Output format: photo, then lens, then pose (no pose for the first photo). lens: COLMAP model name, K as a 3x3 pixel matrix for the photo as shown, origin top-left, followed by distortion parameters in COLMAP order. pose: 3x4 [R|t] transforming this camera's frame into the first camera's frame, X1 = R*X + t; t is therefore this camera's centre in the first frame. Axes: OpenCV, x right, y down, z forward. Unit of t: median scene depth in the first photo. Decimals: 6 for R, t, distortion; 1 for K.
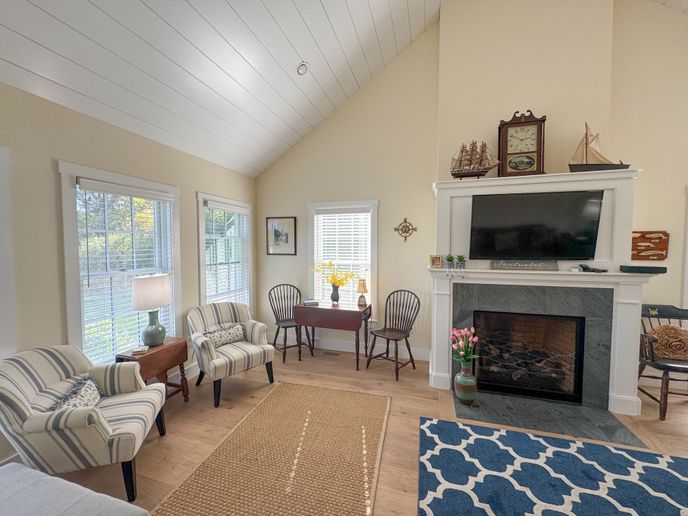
lens RADIAL K [[276.8, 0, 346.4], [0, 276.8, 259.9], [0, 0, 1]] dist [-0.001318, -0.000060]
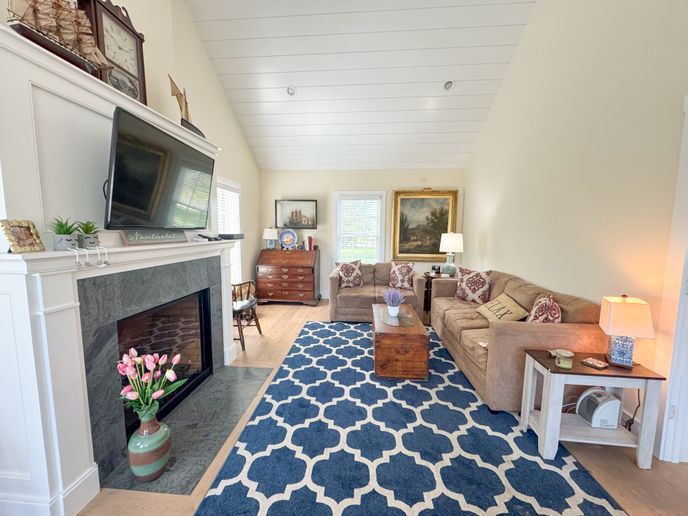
lens RADIAL K [[275.9, 0, 342.2], [0, 275.9, 257.6], [0, 0, 1]] dist [-0.002425, 0.000050]
pose [[-0.197364, -0.099676, 0.975250, -0.163164], [0.041056, 0.993104, 0.109810, 0.012030], [-0.979470, 0.061712, -0.191910, 0.656349]]
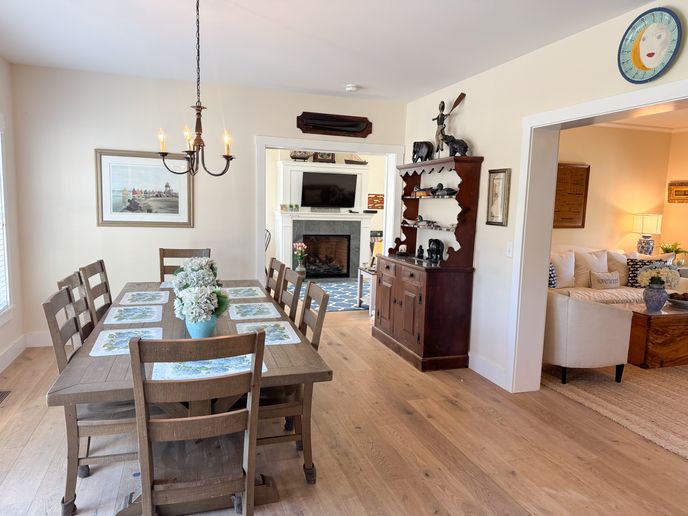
lens RADIAL K [[480.2, 0, 344.0], [0, 480.2, 258.0], [0, 0, 1]] dist [0.031557, -0.001538]
pose [[0.815394, -0.043022, 0.577305, -1.176518], [0.000940, 0.997332, 0.072996, 0.105760], [-0.578905, -0.058978, 0.813259, -1.775846]]
